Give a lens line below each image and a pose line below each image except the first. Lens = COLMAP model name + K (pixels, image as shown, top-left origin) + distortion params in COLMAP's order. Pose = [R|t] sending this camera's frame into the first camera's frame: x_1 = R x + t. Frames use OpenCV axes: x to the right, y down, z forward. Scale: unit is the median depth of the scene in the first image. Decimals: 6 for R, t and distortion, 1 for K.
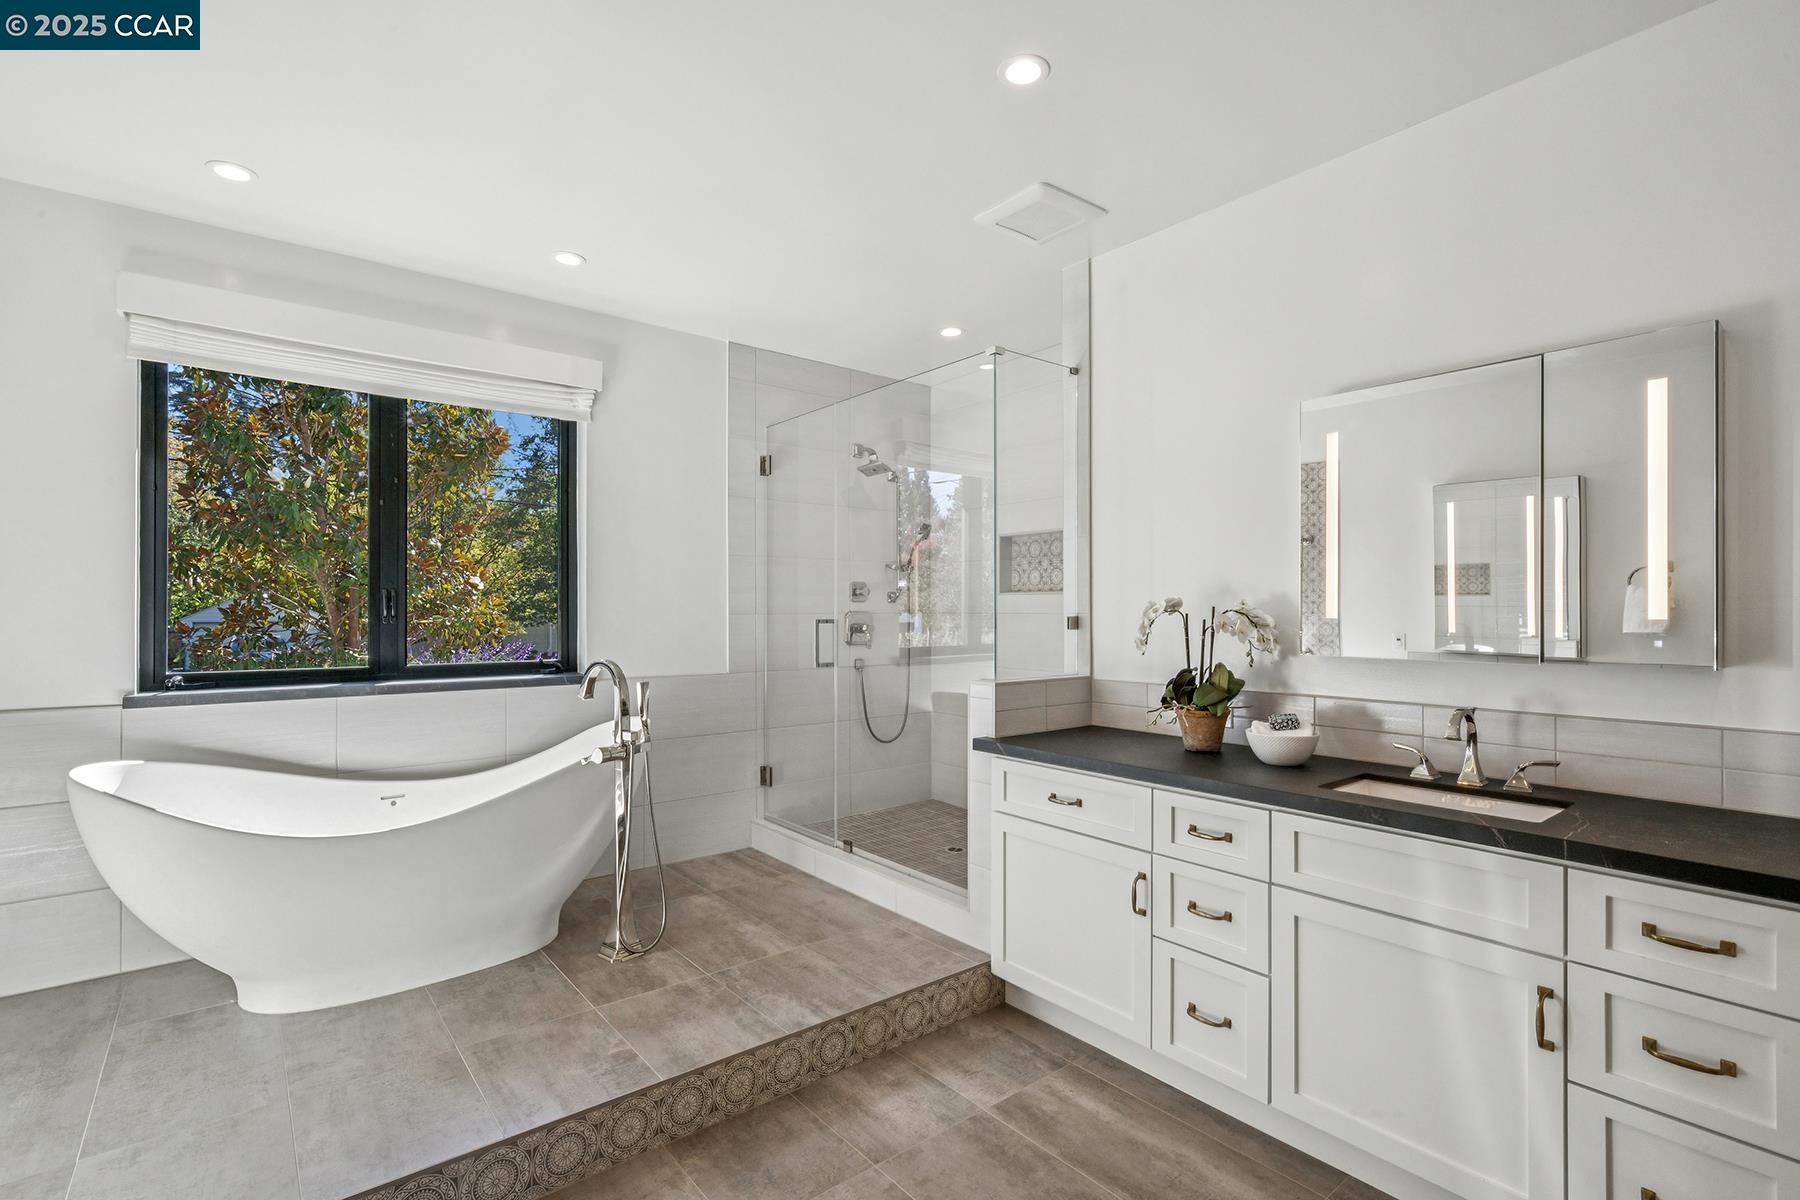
lens RADIAL K [[829.5, 0, 898.7], [0, 829.5, 607.3], [0, 0, 1]] dist [-0.000198, 0.000342]
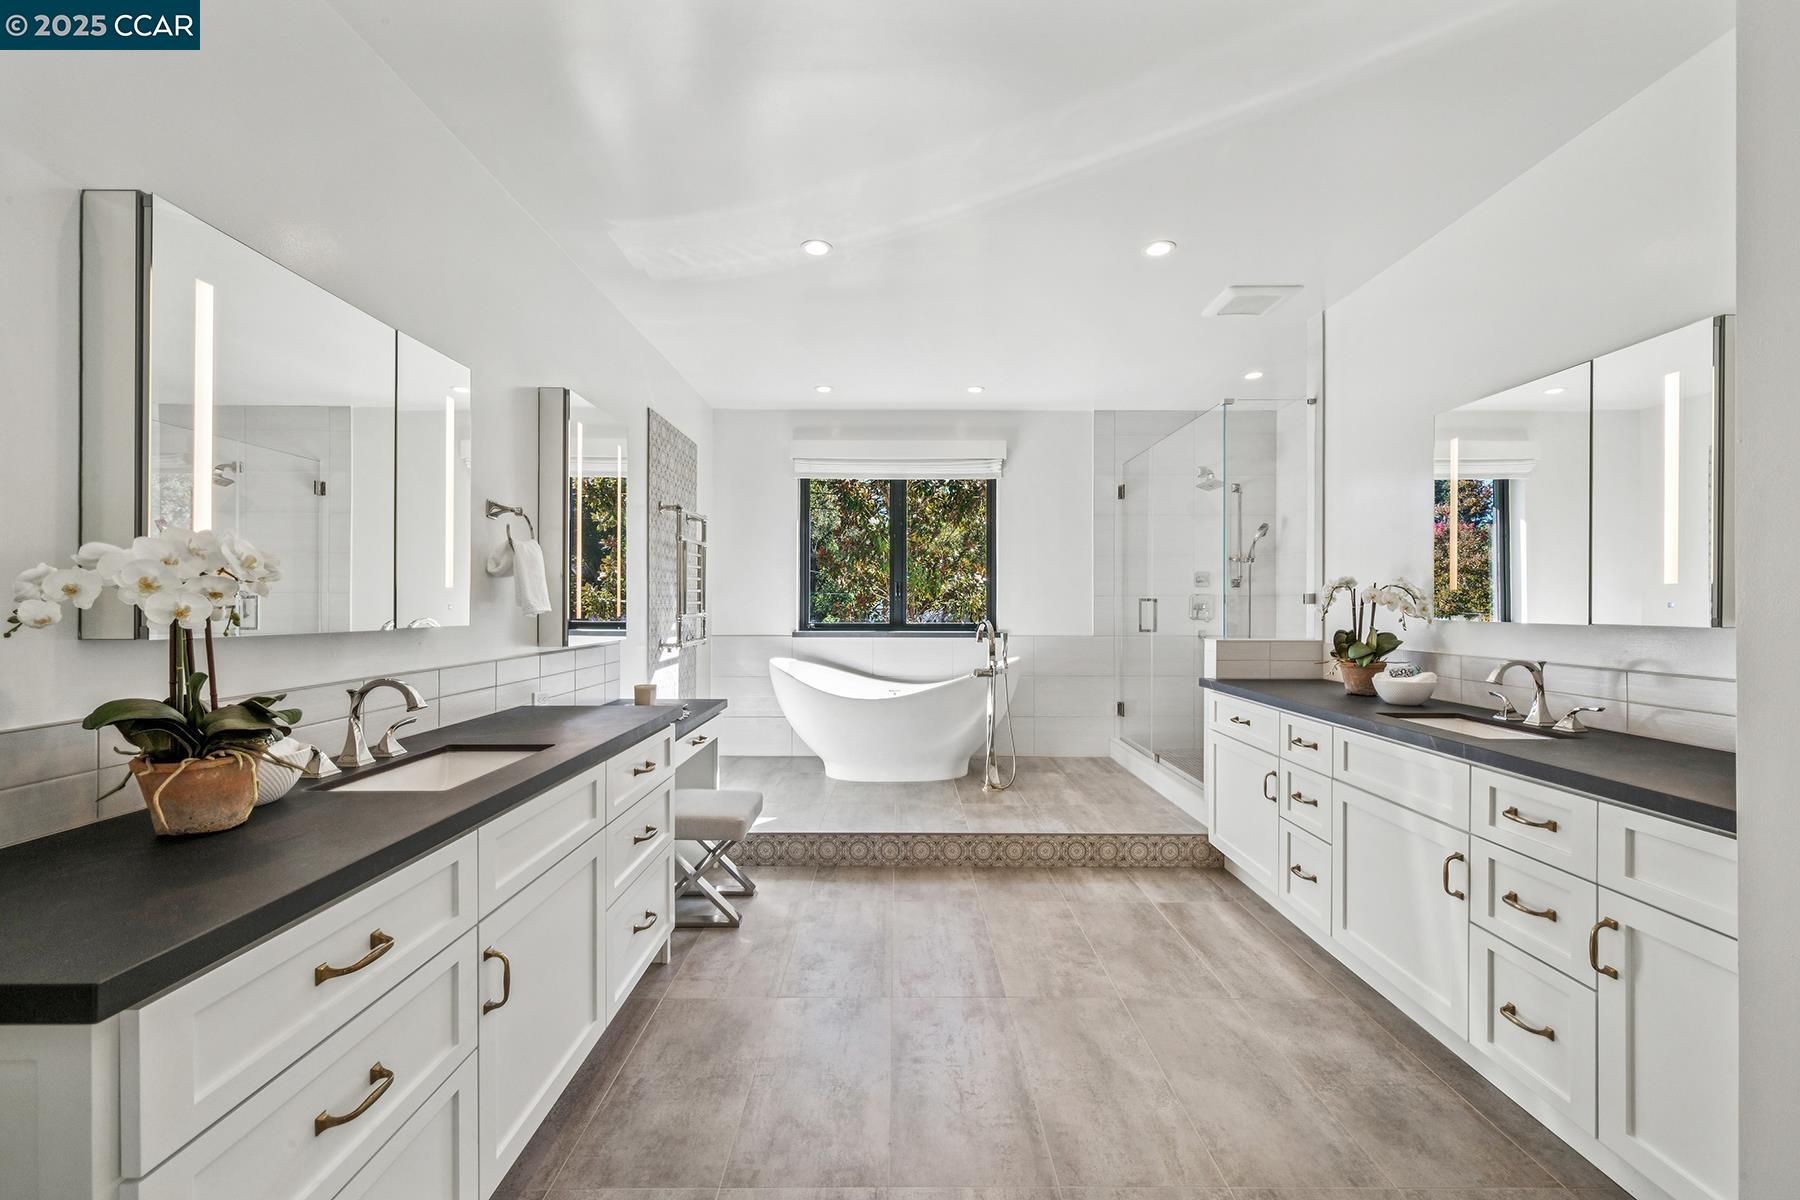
lens RADIAL K [[710.7, 0, 900.0], [0, 710.7, 600.0], [0, 0, 1]] dist [0.000872, 0.000028]
pose [[0.776557, -0.001899, -0.630044, 0.499941], [0.001027, 0.999998, -0.001748, 0.026667], [0.630046, 0.000710, 0.776557, -0.304468]]
